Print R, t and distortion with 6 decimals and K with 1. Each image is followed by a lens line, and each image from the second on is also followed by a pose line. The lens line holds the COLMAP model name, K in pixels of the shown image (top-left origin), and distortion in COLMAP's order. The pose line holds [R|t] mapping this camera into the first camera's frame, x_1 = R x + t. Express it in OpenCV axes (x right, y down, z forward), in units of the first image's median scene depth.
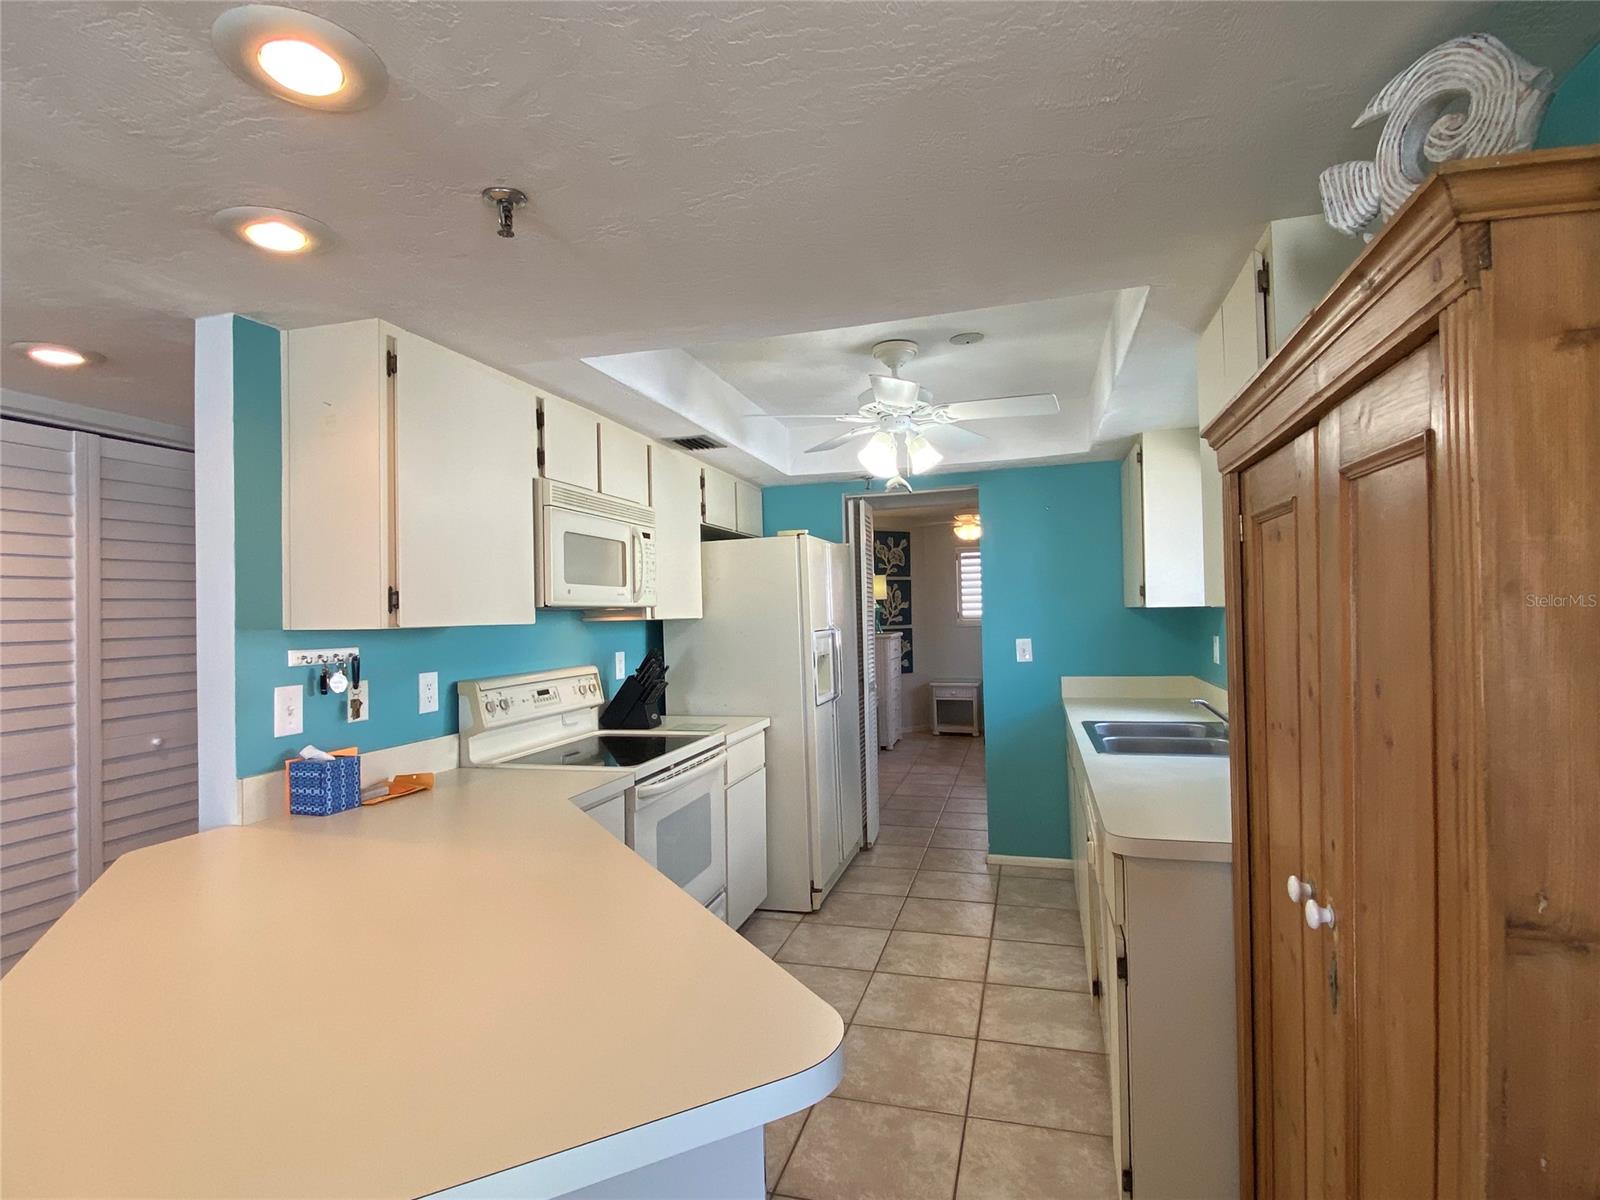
lens RADIAL K [[806.1, 0, 800.0], [0, 806.1, 600.0], [0, 0, 1]] dist [0.068147, -0.064611]
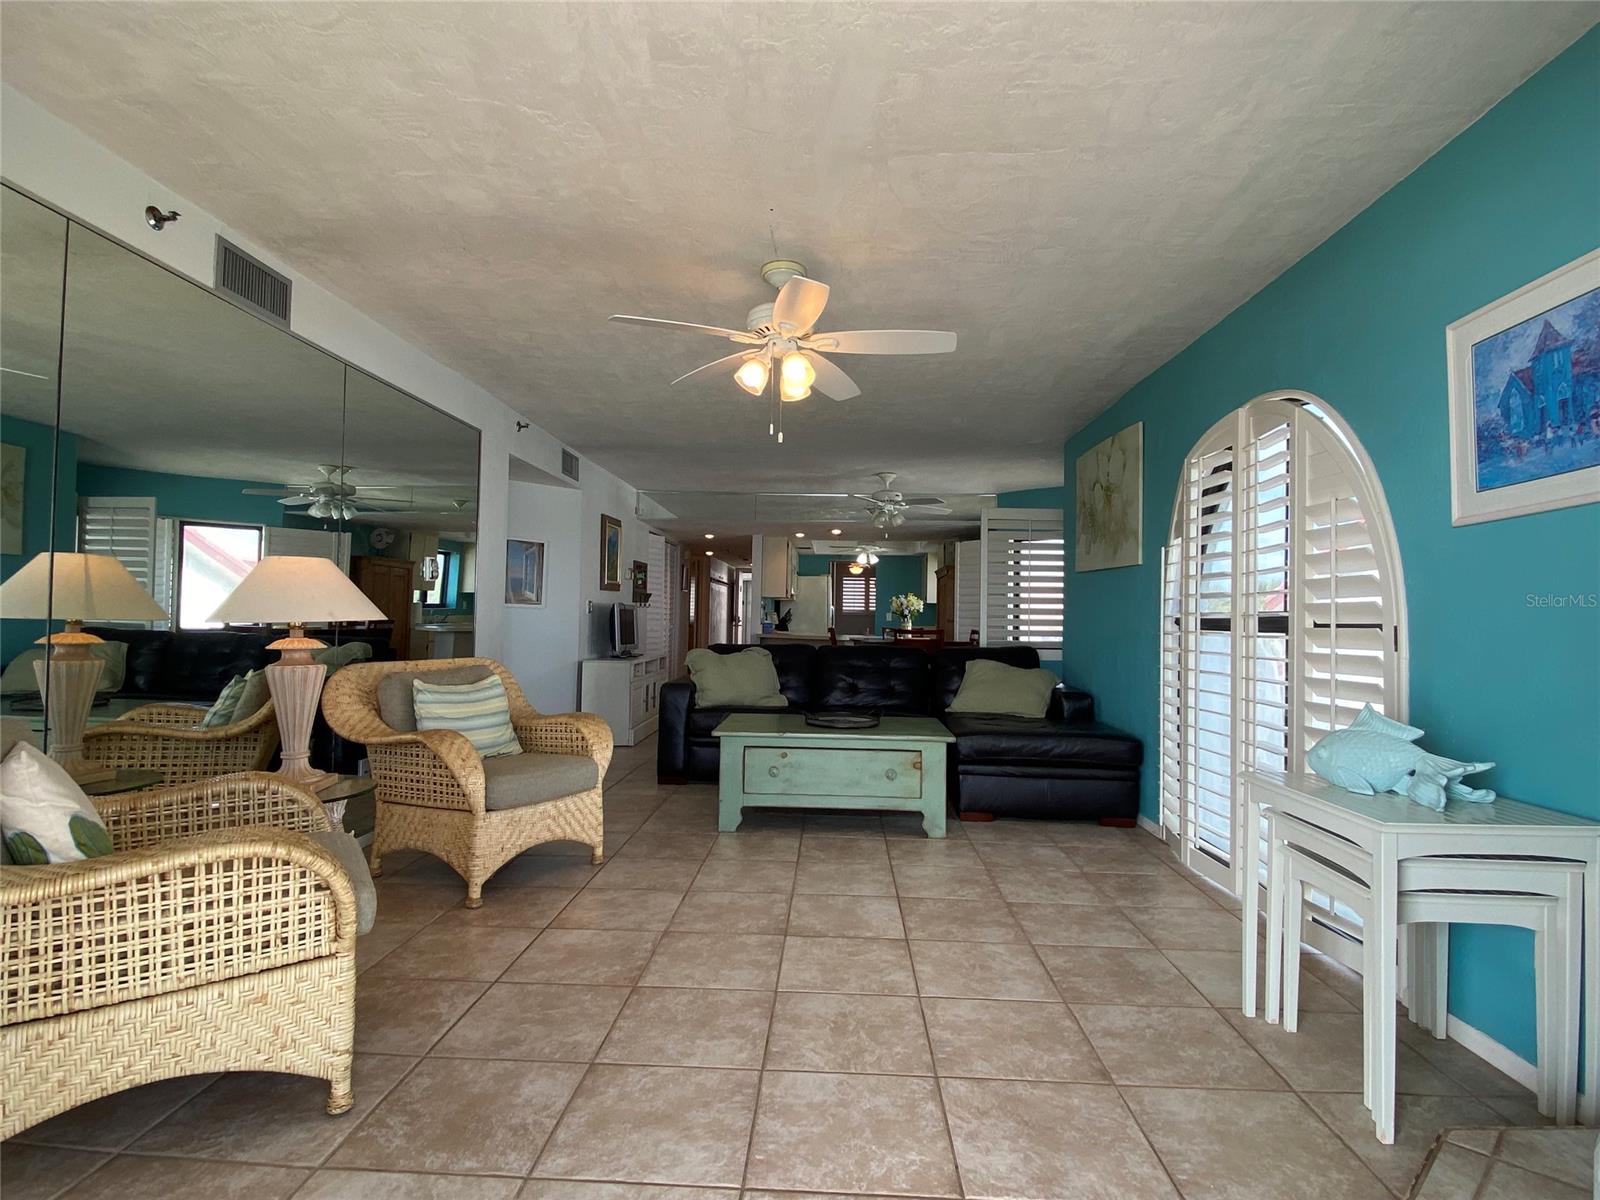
lens RADIAL K [[794.4, 0, 797.3], [0, 794.4, 598.1], [0, 0, 1]] dist [0.042166, -0.039204]
pose [[0.972651, 0.046643, 0.227542, -1.024916], [-0.044958, 0.998910, -0.012586, 0.065323], [-0.227881, 0.002012, 0.973687, -2.525957]]
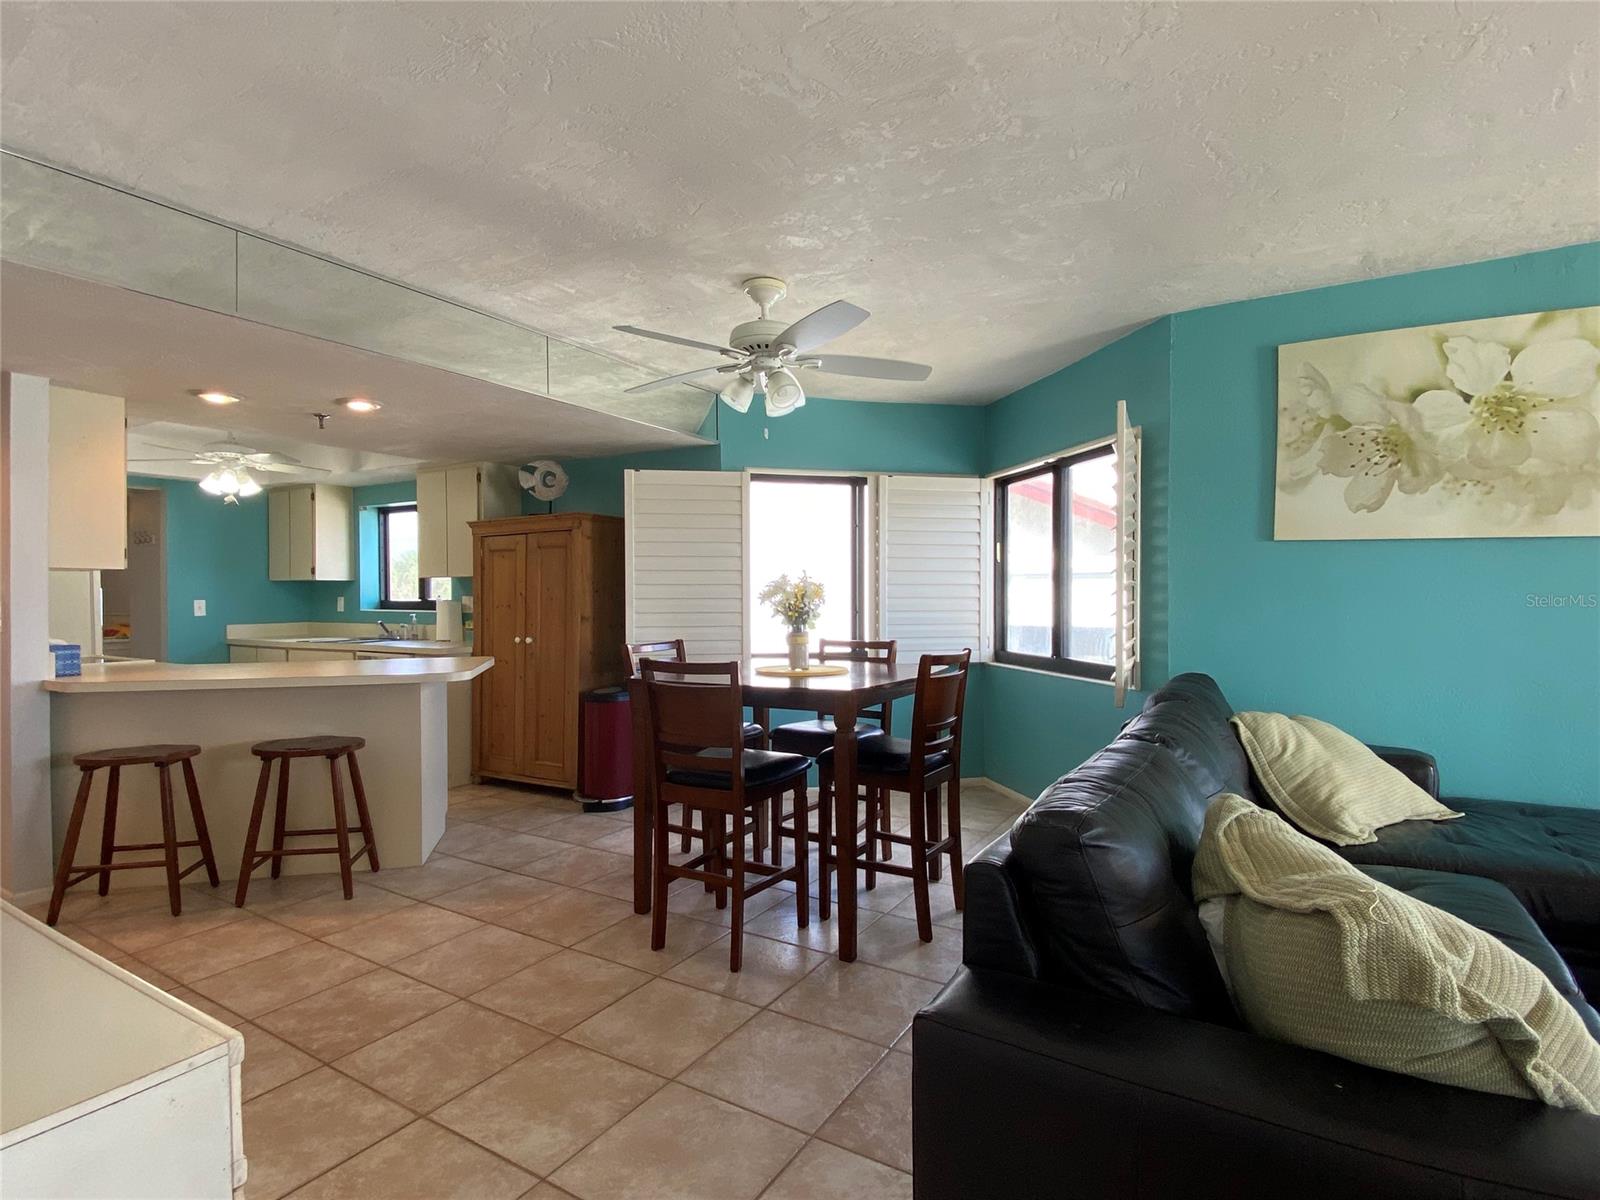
lens RADIAL K [[806.1, 0, 800.0], [0, 806.1, 600.0], [0, 0, 1]] dist [0.068147, -0.064611]
pose [[0.273932, 0.017419, 0.961591, -1.202875], [-0.020363, 0.999717, -0.012309, 0.063037], [-0.961534, -0.016209, 0.274209, -0.619773]]
